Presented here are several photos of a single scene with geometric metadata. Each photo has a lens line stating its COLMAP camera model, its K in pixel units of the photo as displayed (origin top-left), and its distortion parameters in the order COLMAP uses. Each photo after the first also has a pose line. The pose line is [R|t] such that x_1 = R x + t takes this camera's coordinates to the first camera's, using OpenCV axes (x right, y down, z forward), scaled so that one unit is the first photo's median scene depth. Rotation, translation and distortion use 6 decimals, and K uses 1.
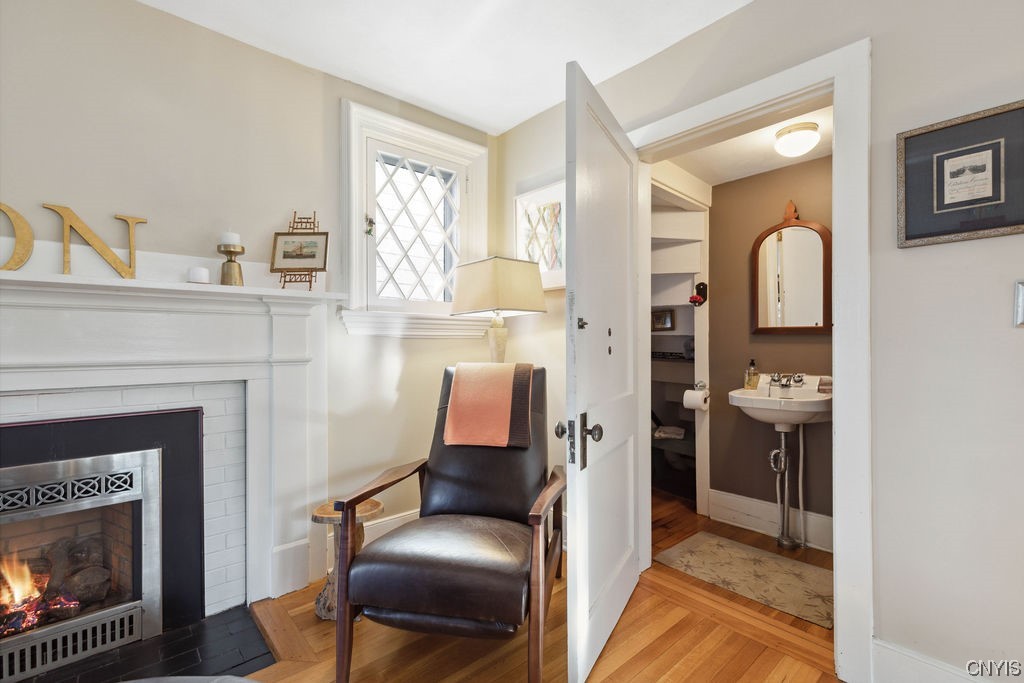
lens RADIAL K [[460.9, 0, 508.9], [0, 460.9, 343.9], [0, 0, 1]] dist [0.001177, 0.000090]
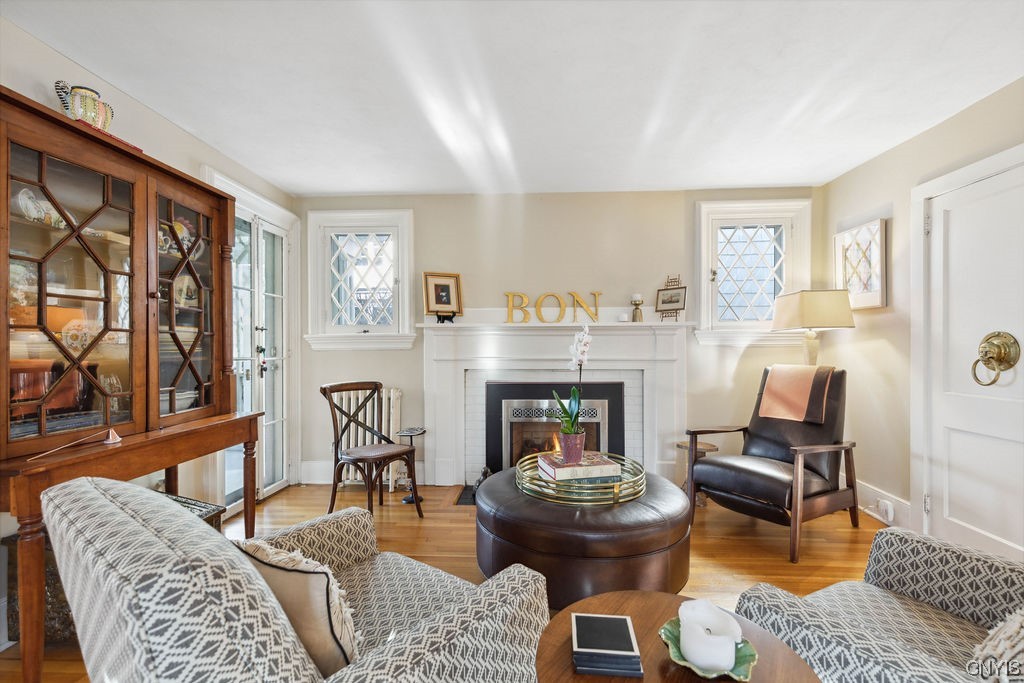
lens RADIAL K [[460.9, 0, 508.9], [0, 460.9, 343.9], [0, 0, 1]] dist [0.001177, 0.000090]
pose [[0.716629, 0.002483, -0.697450, 0.334773], [0.001560, 0.999985, 0.005163, -0.035447], [0.697452, -0.004788, 0.716615, -0.701460]]
